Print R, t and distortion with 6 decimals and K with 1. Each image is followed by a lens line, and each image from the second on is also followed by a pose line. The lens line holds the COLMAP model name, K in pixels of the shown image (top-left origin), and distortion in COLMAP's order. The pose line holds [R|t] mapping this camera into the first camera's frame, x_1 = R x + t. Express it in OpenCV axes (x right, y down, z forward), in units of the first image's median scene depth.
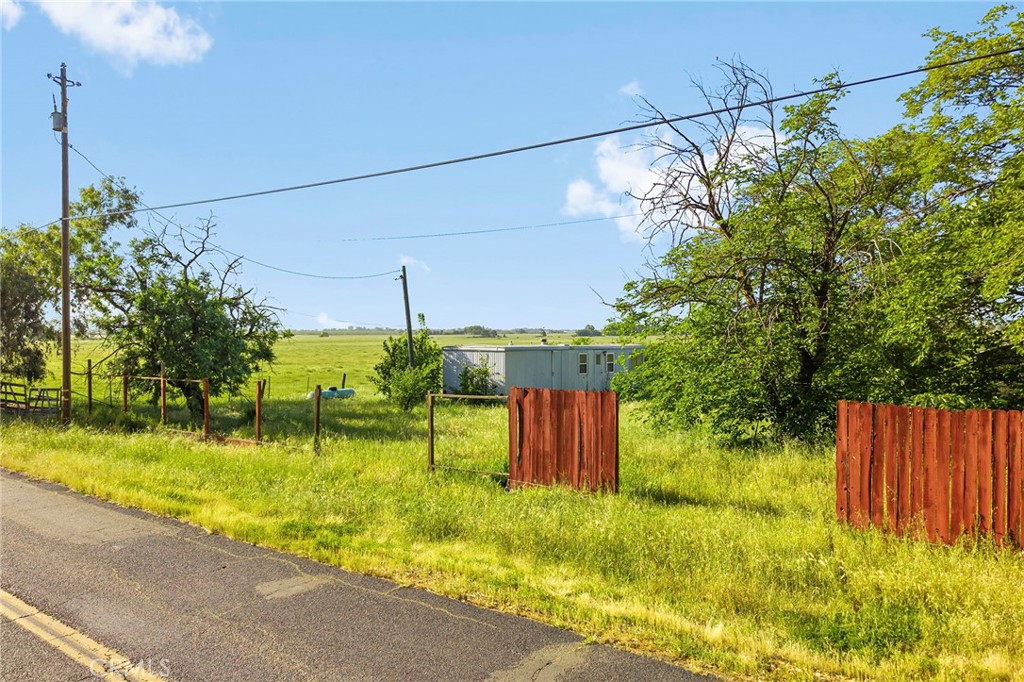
lens RADIAL K [[699.8, 0, 512.0], [0, 699.8, 341.0], [0, 0, 1]] dist [0.000849, 0.001678]
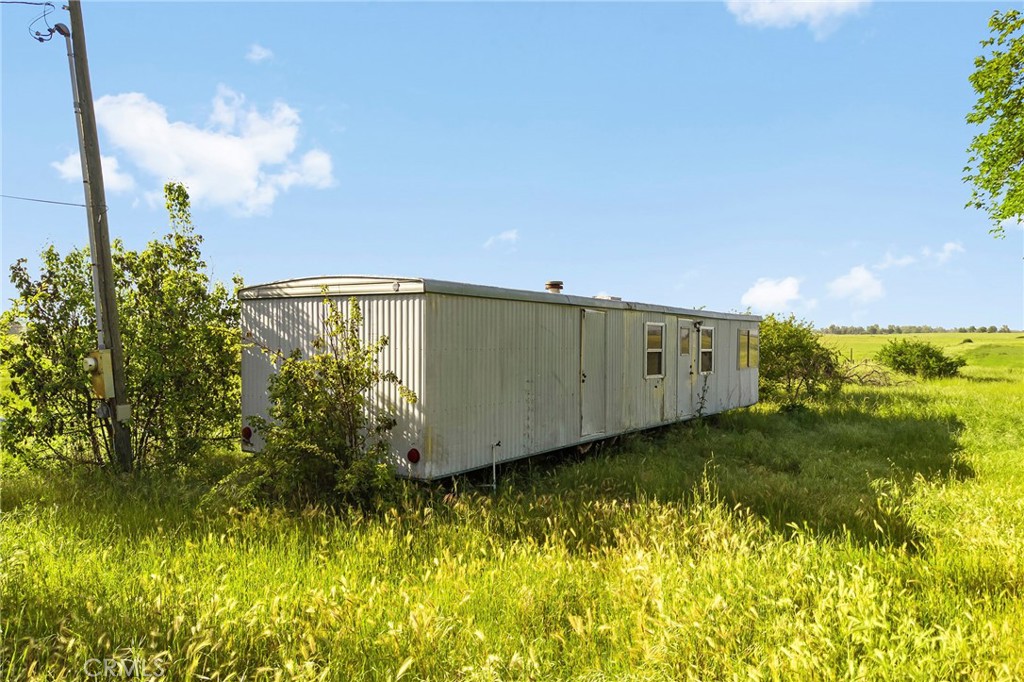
lens RADIAL K [[699.8, 0, 512.0], [0, 699.8, 341.0], [0, 0, 1]] dist [0.000849, 0.001678]
pose [[0.999713, 0.007313, 0.022816, 0.016830], [-0.007336, 0.999973, 0.000909, 0.030840], [-0.022809, -0.001076, 0.999739, 0.696659]]
